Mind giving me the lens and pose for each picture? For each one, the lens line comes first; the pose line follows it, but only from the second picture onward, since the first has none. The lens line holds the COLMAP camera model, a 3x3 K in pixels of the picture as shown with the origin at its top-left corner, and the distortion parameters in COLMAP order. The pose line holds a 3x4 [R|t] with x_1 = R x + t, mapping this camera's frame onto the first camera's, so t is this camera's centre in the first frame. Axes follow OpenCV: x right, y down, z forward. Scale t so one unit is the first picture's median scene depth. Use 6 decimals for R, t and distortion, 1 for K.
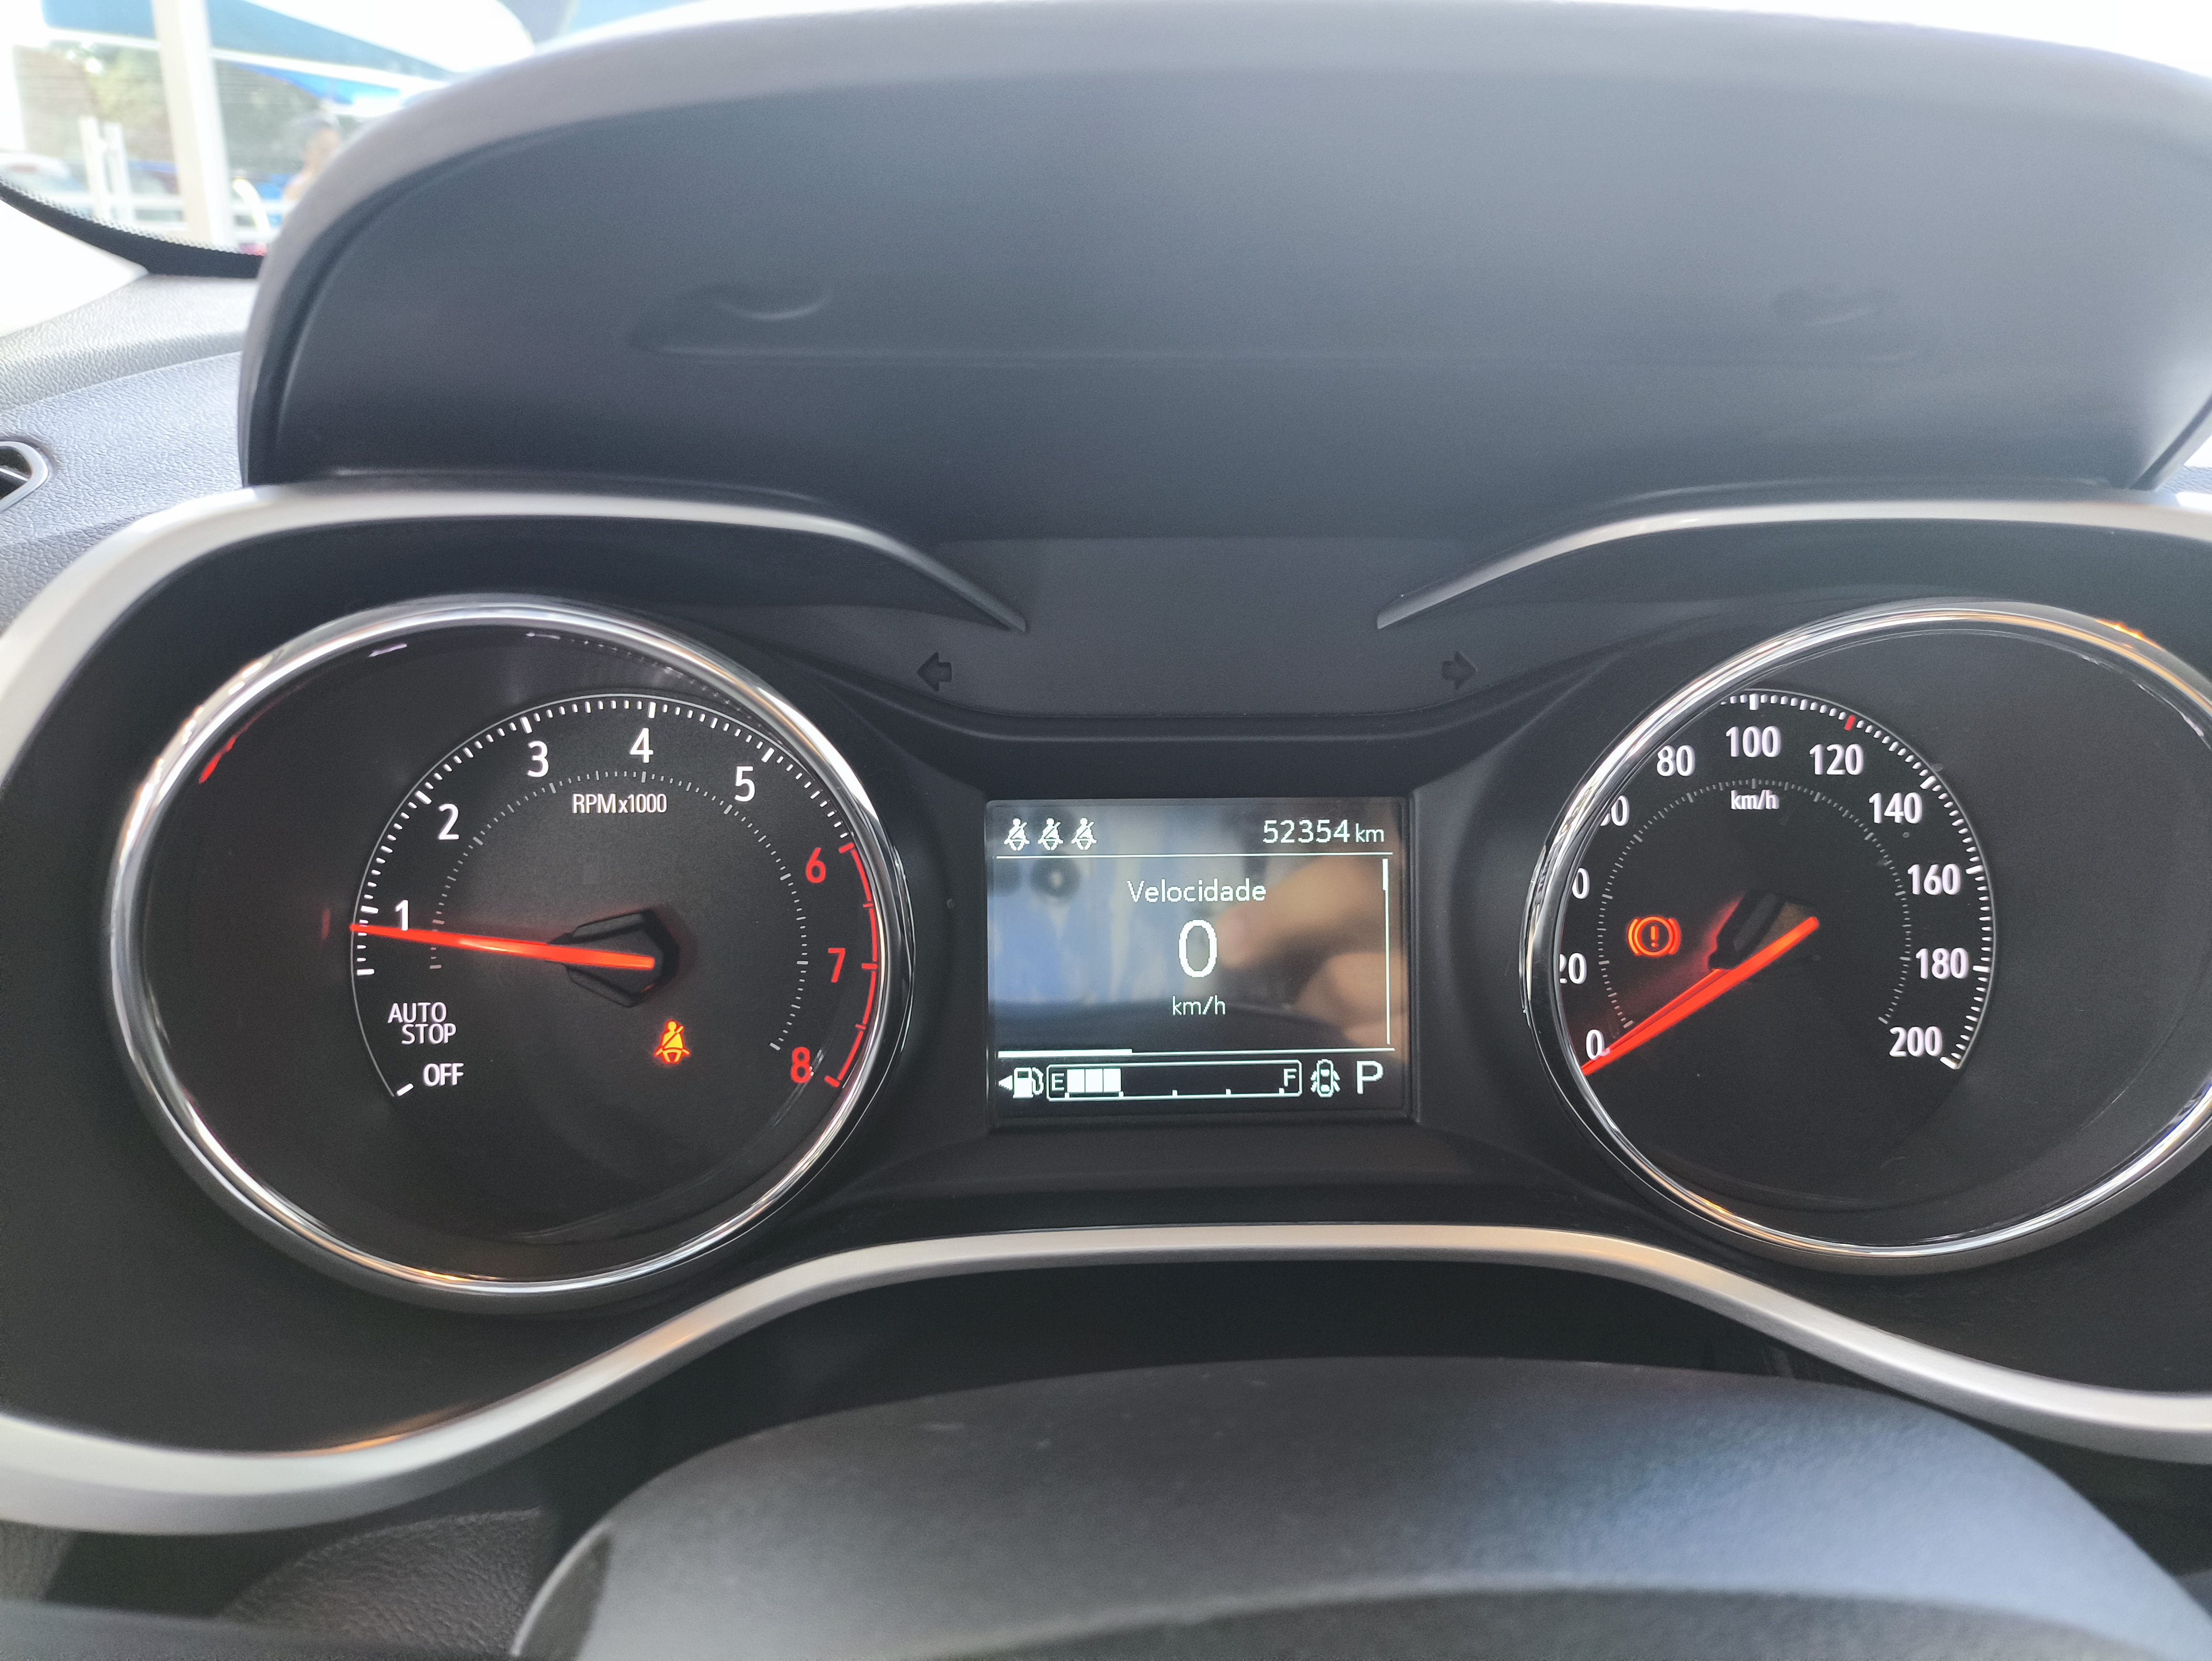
lens RADIAL K [[1741.7, 0, 1075.0], [0, 1741.7, 833.4], [0, 0, 1]] dist [-0.014703, -0.000732]
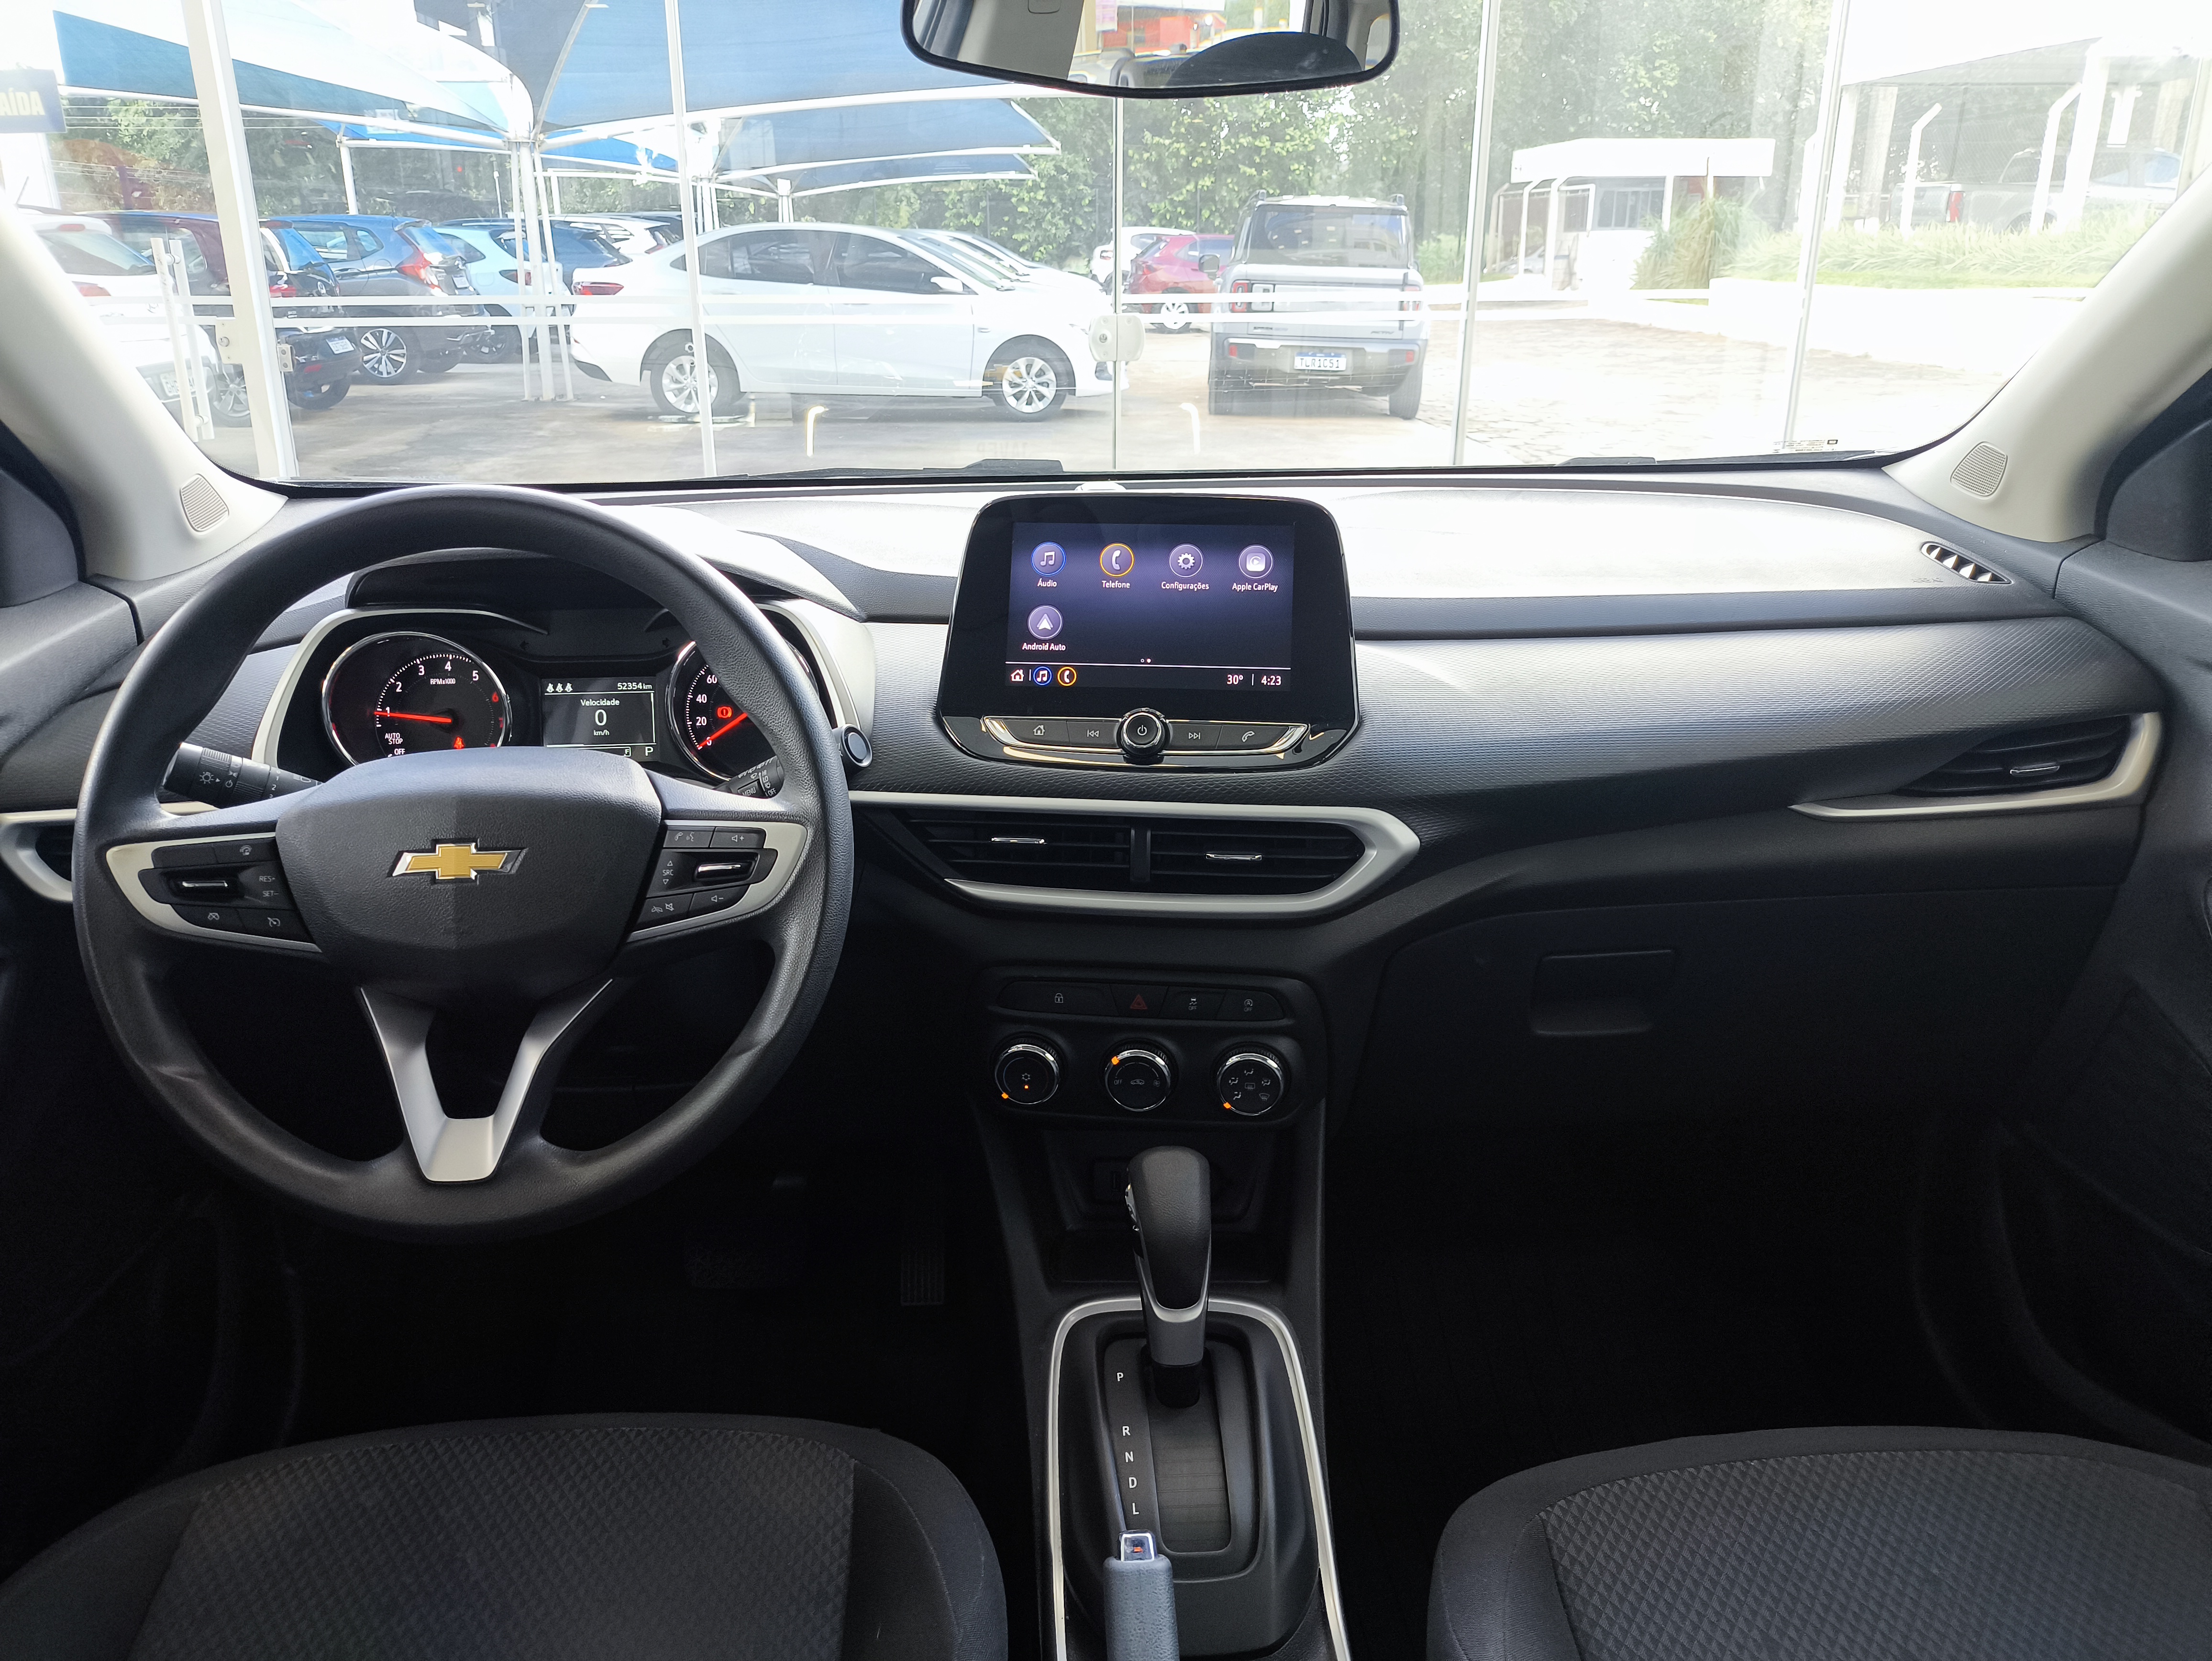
lens RADIAL K [[1741.7, 0, 1075.0], [0, 1741.7, 833.4], [0, 0, 1]] dist [-0.014703, -0.000732]
pose [[0.999579, -0.024872, -0.014915, 1.198029], [0.024988, 0.999659, 0.007616, 0.327402], [0.014721, -0.007985, 0.999860, -2.860723]]
